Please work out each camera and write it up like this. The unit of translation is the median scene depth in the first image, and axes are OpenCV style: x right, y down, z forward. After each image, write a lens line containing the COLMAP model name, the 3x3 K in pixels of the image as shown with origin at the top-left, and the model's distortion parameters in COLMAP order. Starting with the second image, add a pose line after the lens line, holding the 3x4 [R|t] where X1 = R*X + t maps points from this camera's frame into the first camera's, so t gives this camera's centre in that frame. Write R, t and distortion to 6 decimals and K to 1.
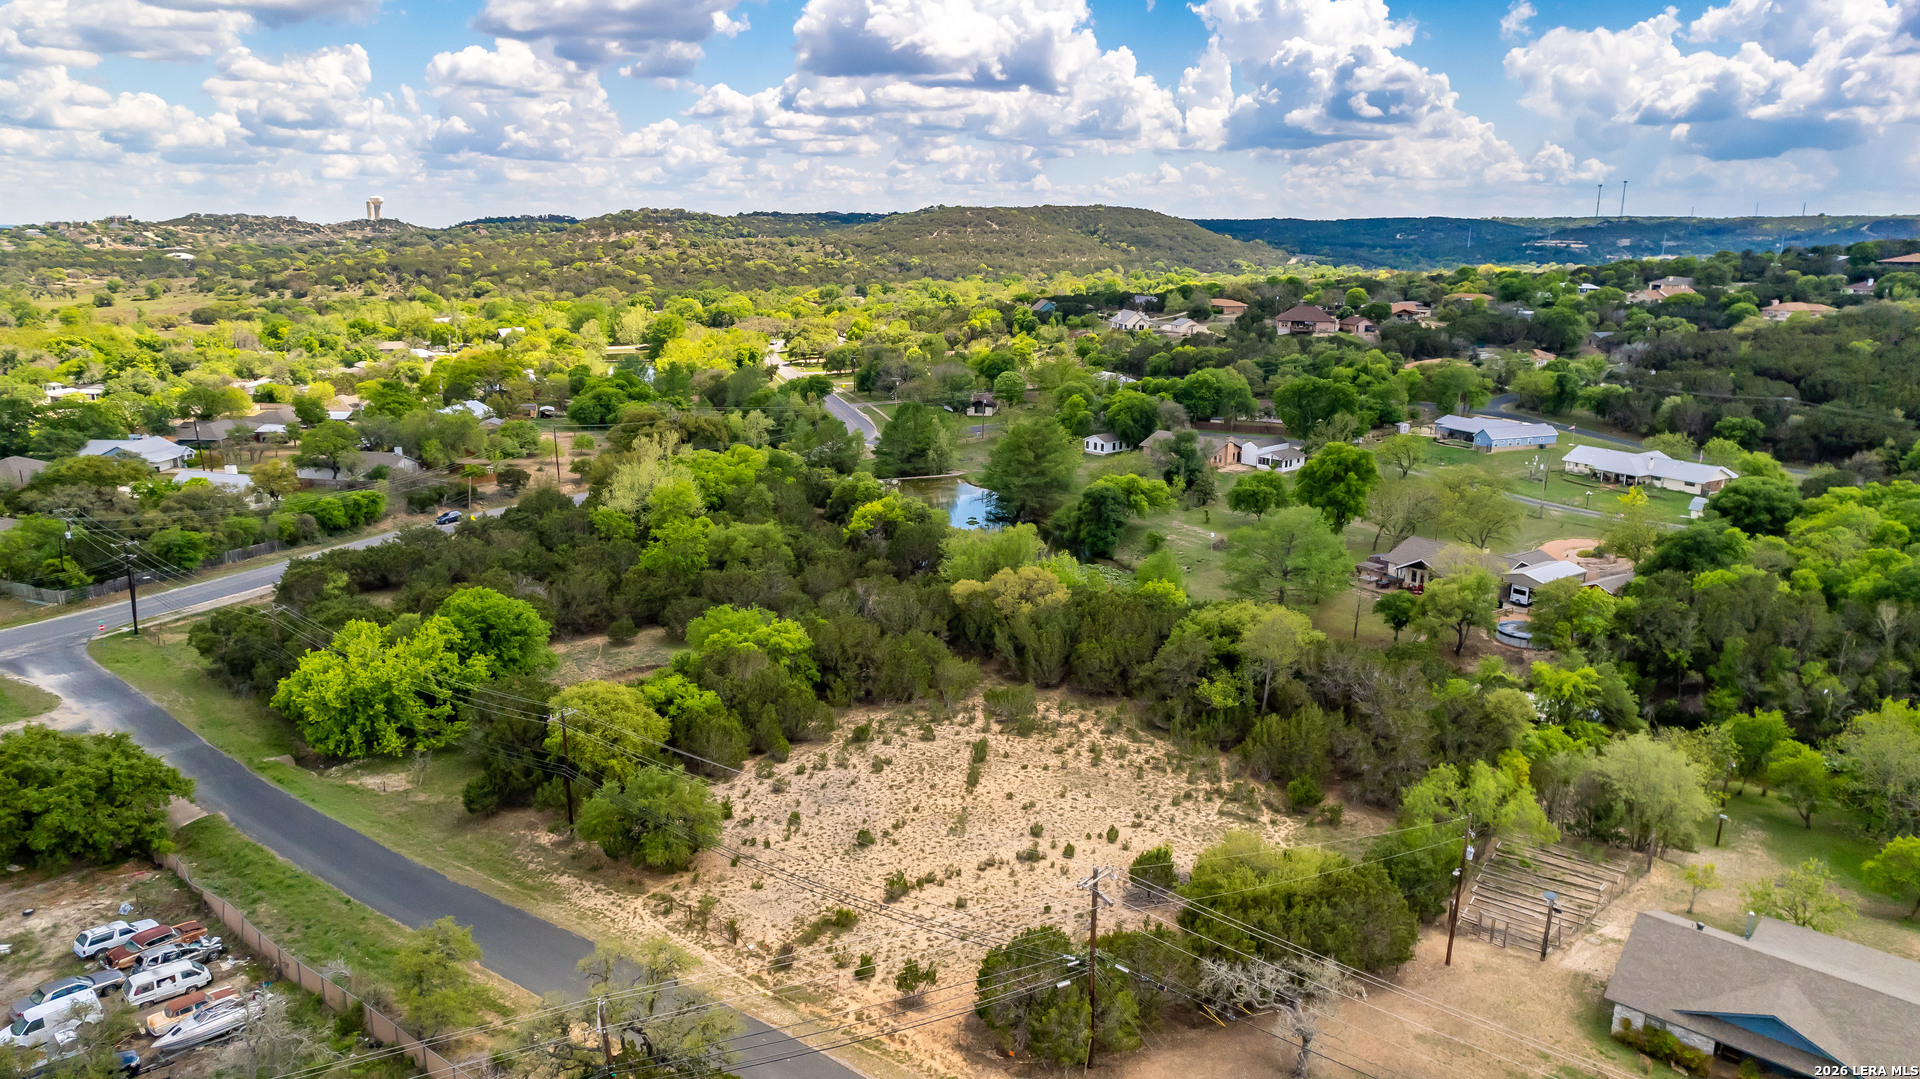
lens RADIAL K [[1254.5, 0, 983.4], [0, 1254.5, 537.7], [0, 0, 1]] dist [-0.051203, 0.061989]
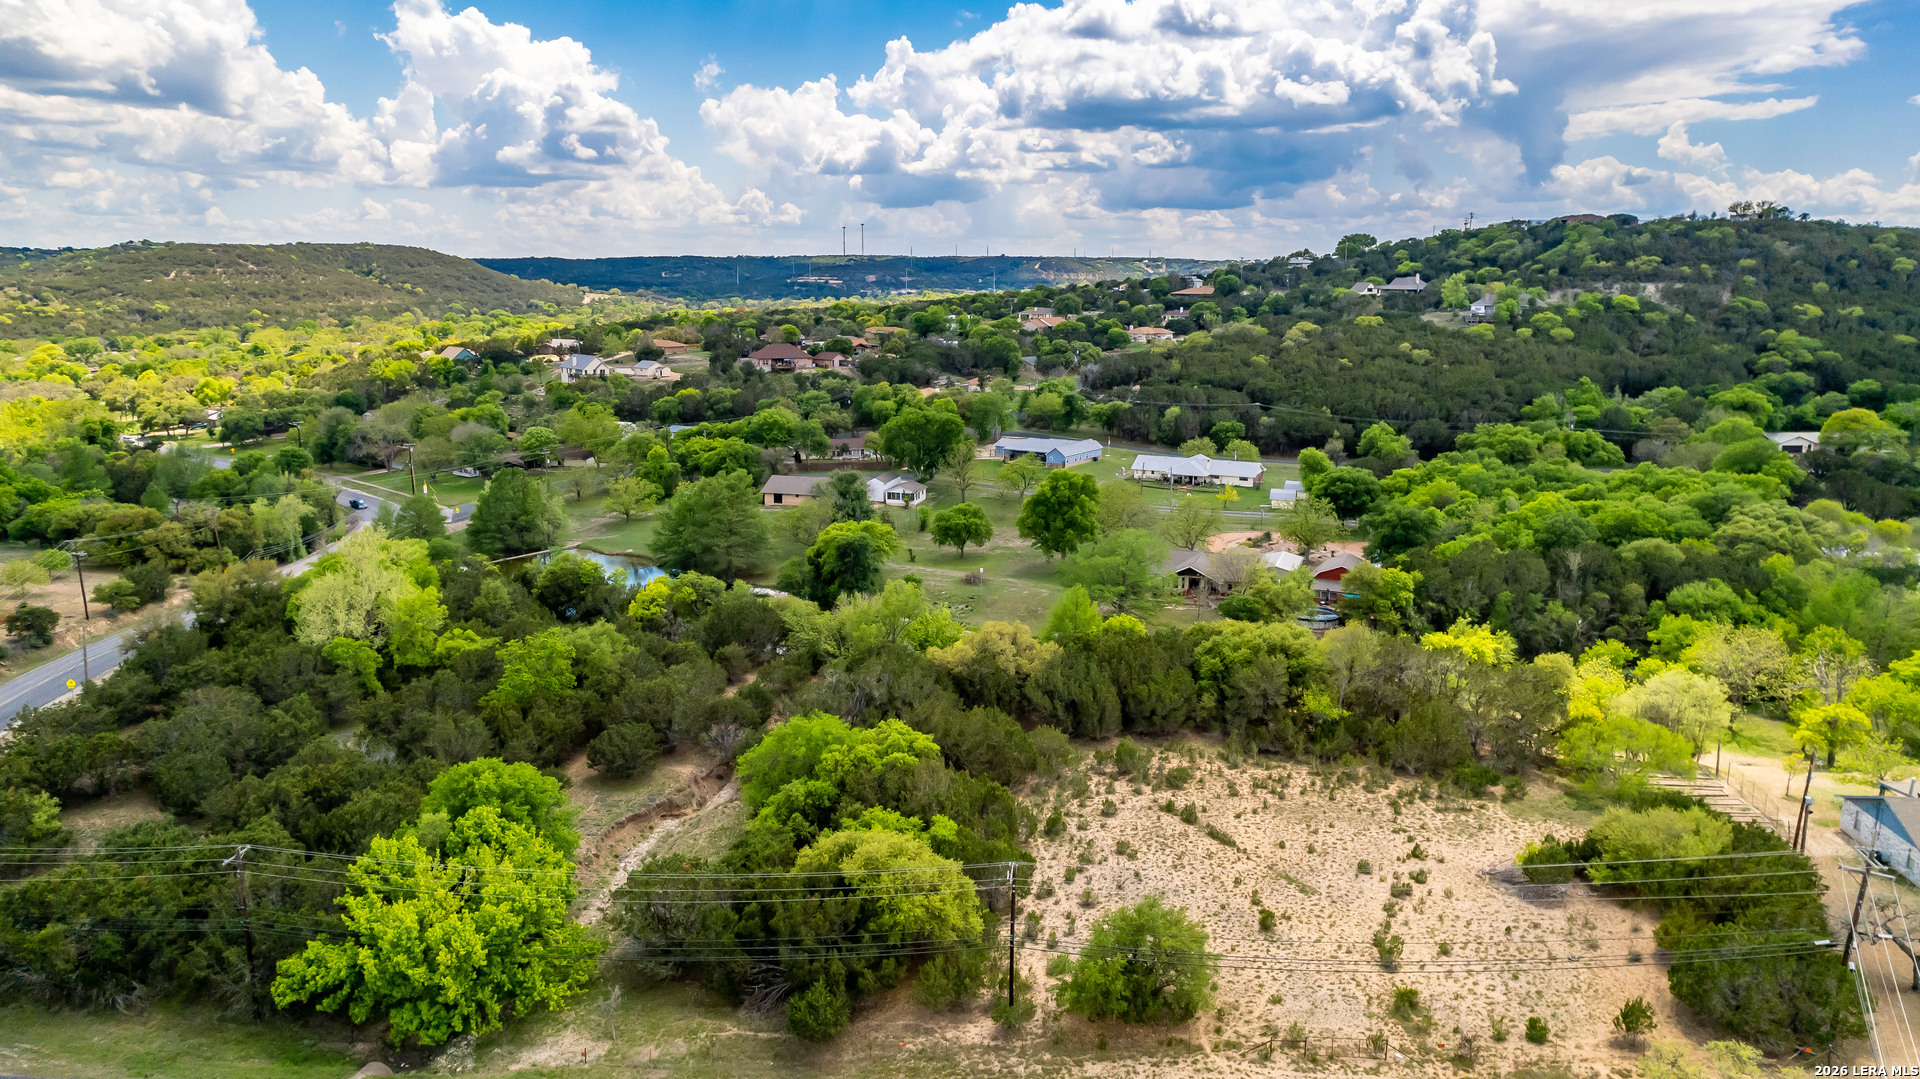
lens RADIAL K [[1254.5, 0, 957.2], [0, 1254.5, 536.2], [0, 0, 1]] dist [-0.051203, 0.061989]
pose [[0.837838, -0.112343, 0.534234, -0.248489], [0.128798, 0.991649, 0.006538, -0.025890], [-0.530508, 0.063330, 0.845311, 0.108868]]
